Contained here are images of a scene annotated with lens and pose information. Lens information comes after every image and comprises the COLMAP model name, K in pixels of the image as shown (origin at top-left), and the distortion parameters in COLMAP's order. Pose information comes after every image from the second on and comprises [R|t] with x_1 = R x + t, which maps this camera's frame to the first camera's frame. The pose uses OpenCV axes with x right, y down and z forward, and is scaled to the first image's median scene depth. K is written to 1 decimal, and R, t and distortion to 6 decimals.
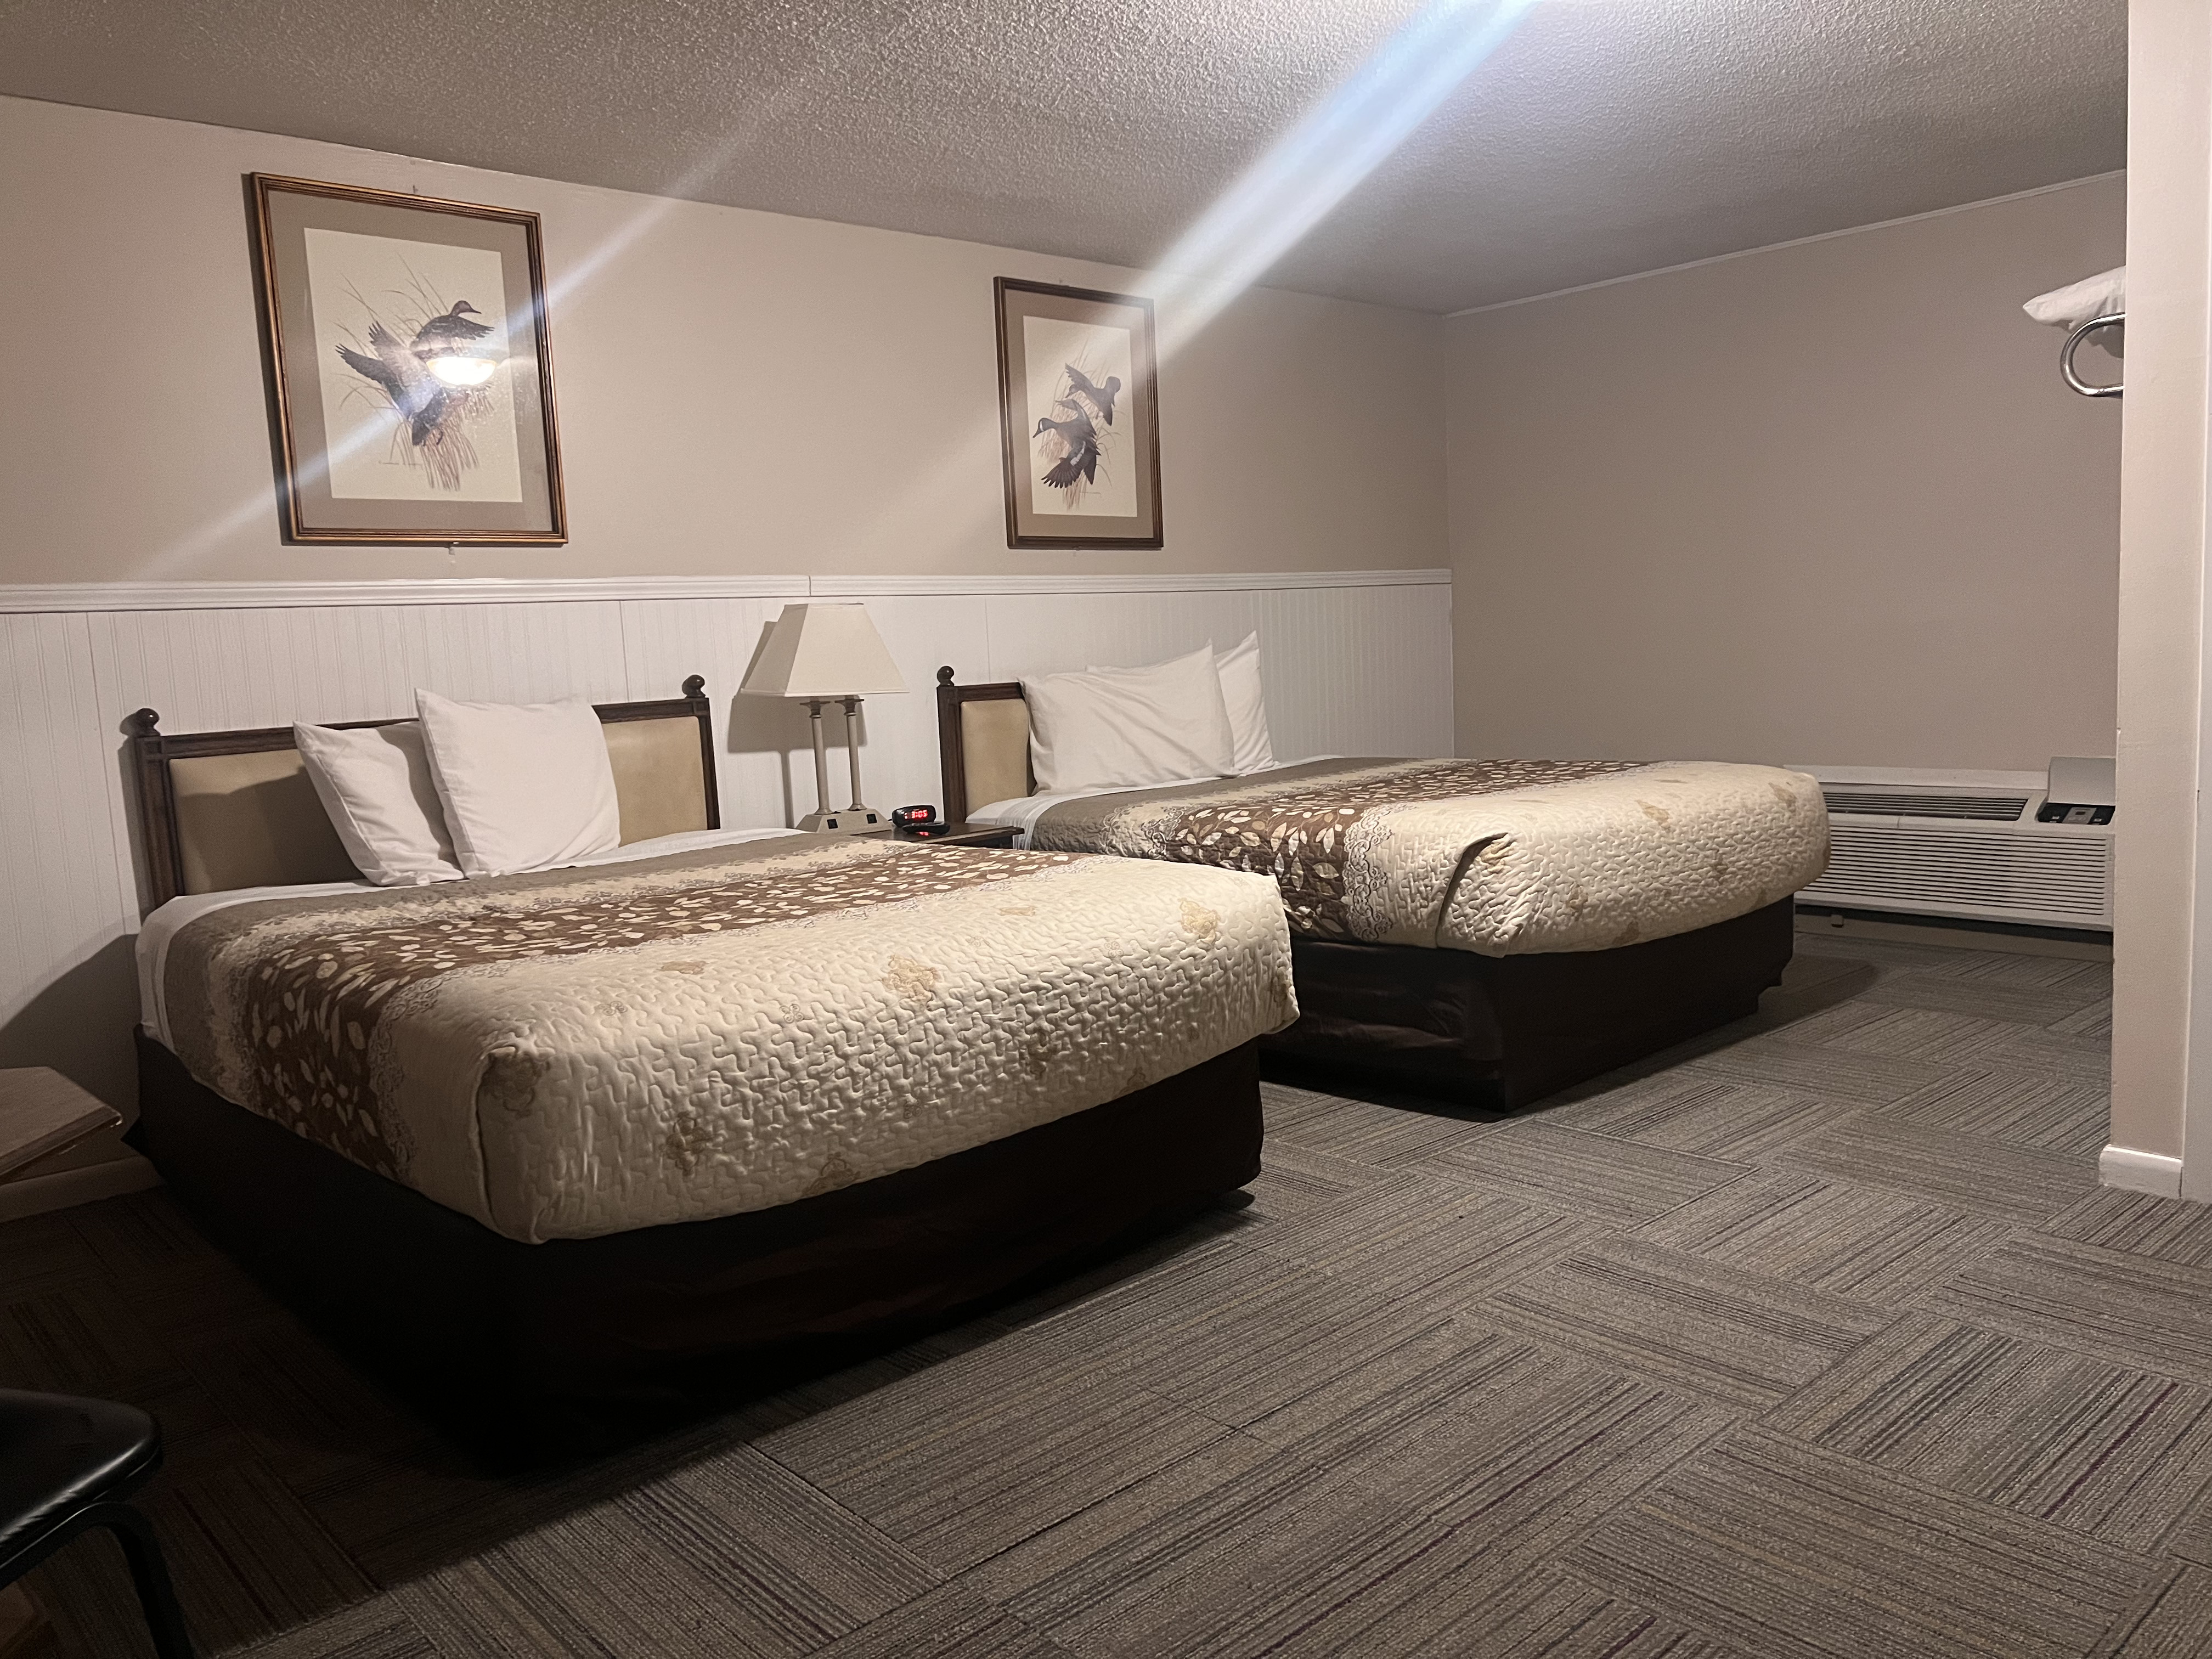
lens RADIAL K [[1664.3, 0, 1106.0], [0, 1664.3, 829.5], [0, 0, 1]] dist [0.080306, -0.099892]
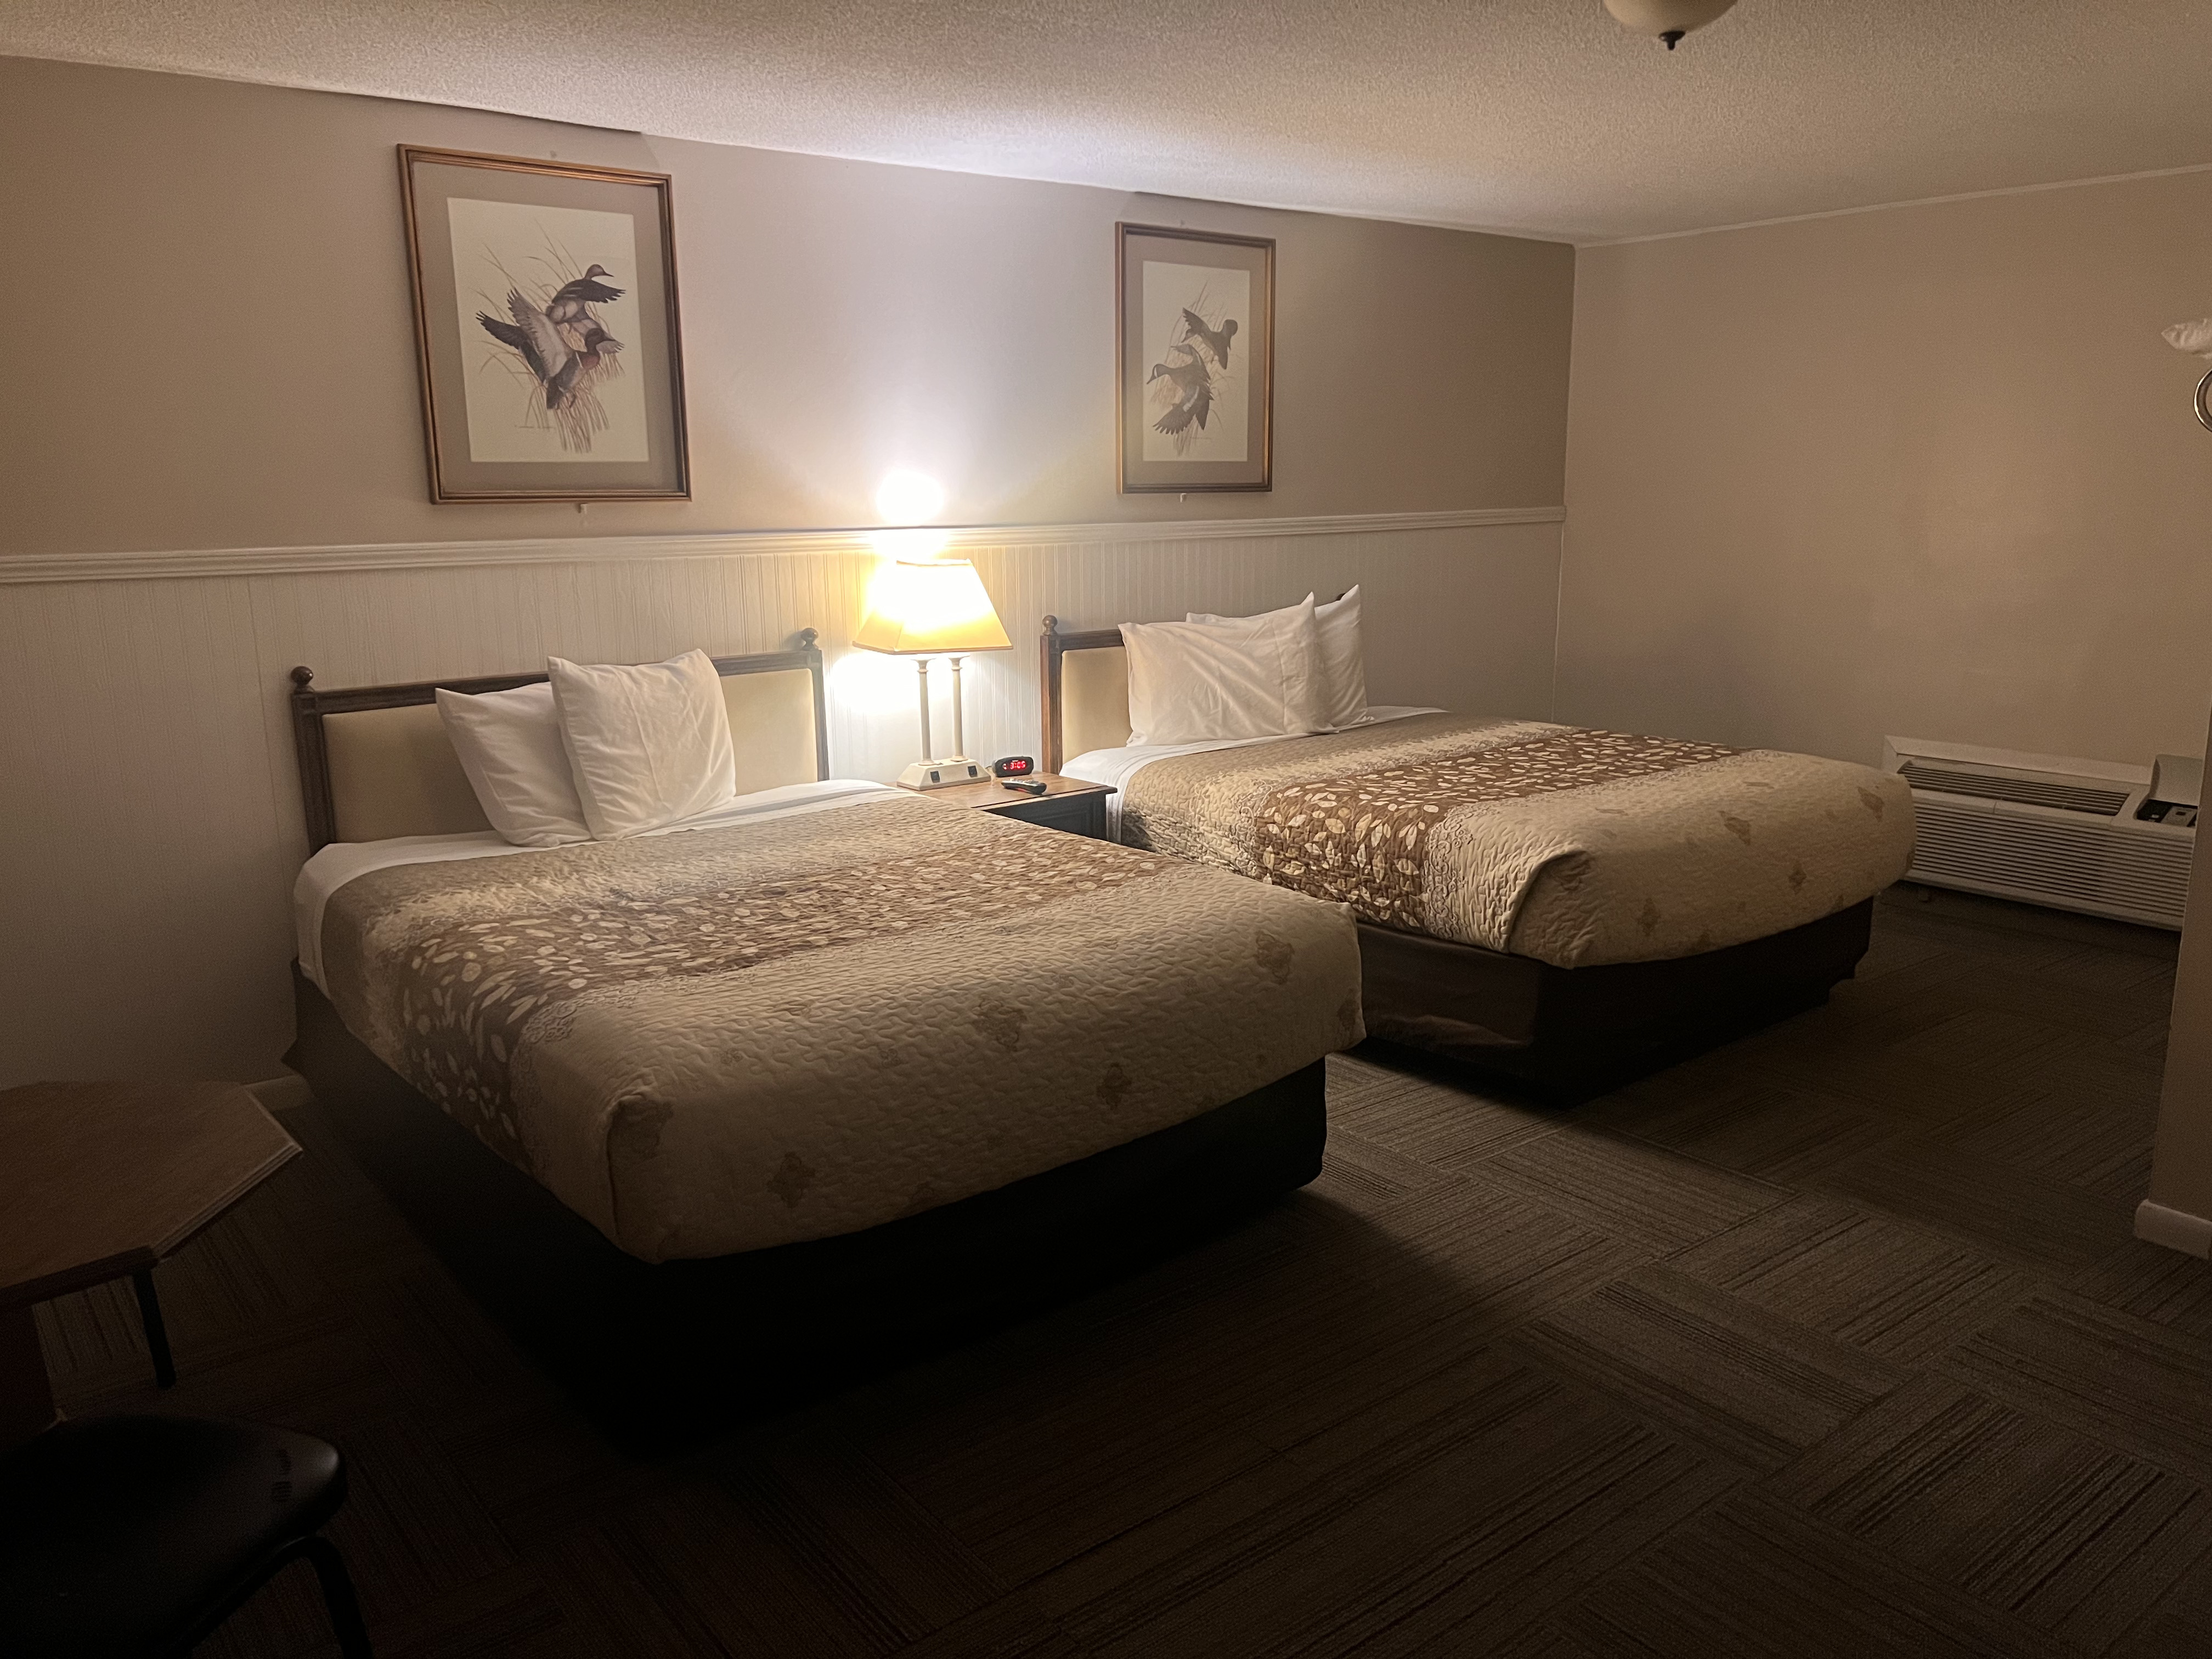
lens RADIAL K [[1669.3, 0, 1115.6], [0, 1669.3, 827.7], [0, 0, 1]] dist [0.081638, -0.099175]
pose [[0.997337, 0.050895, -0.052231, 0.006442], [-0.045595, 0.994133, 0.098081, -0.113321], [0.056917, -0.095438, 0.993807, -0.046892]]
